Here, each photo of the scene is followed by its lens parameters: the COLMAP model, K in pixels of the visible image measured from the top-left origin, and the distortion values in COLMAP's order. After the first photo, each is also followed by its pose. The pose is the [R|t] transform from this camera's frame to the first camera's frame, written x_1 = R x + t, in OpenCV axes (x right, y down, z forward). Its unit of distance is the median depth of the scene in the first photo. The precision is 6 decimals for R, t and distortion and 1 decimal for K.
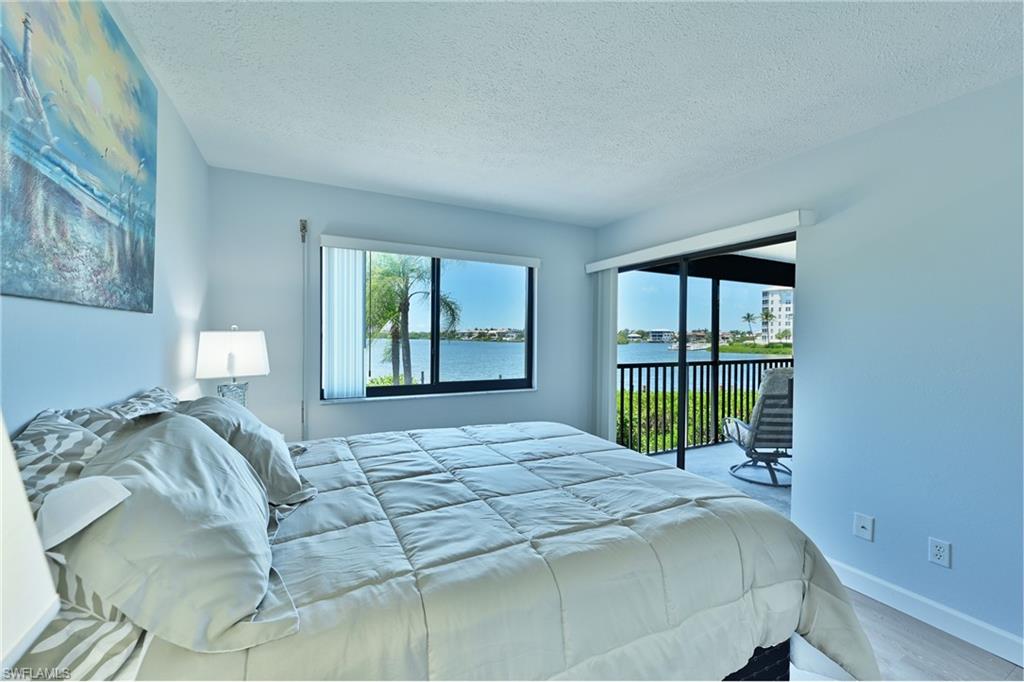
lens RADIAL K [[405.5, 0, 516.8], [0, 405.5, 337.1], [0, 0, 1]] dist [0.002031, -0.000431]
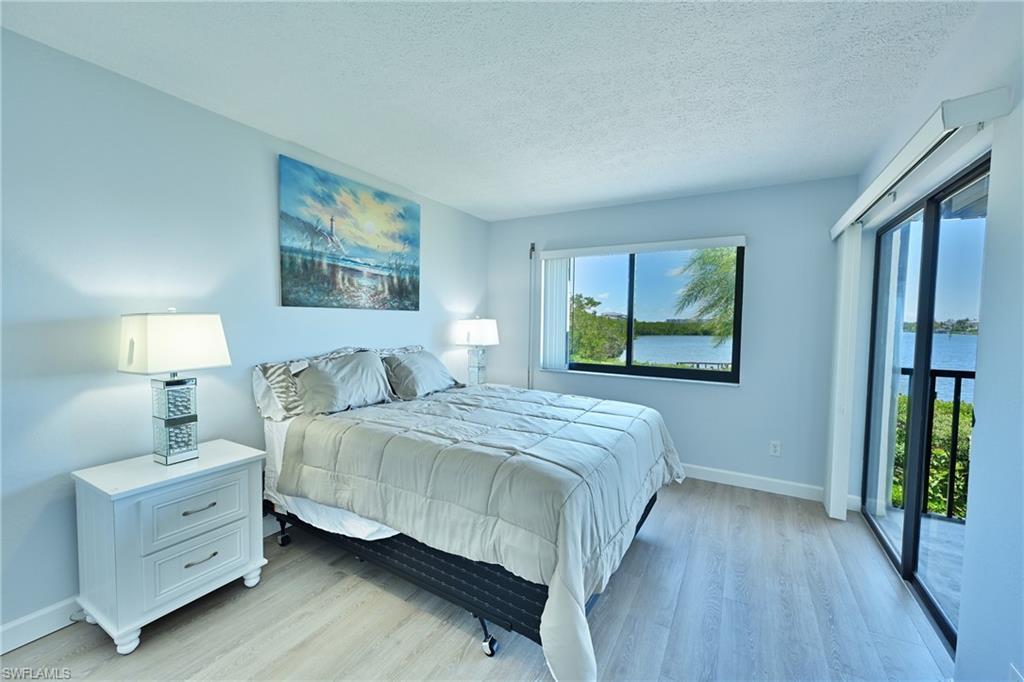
lens RADIAL K [[405.5, 0, 512.8], [0, 405.5, 341.0], [0, 0, 1]] dist [0.002031, -0.000431]
pose [[0.551225, 0.043108, -0.833242, 1.454163], [-0.012831, 0.998984, 0.043194, 0.002501], [0.834258, -0.013118, 0.551219, 0.288585]]
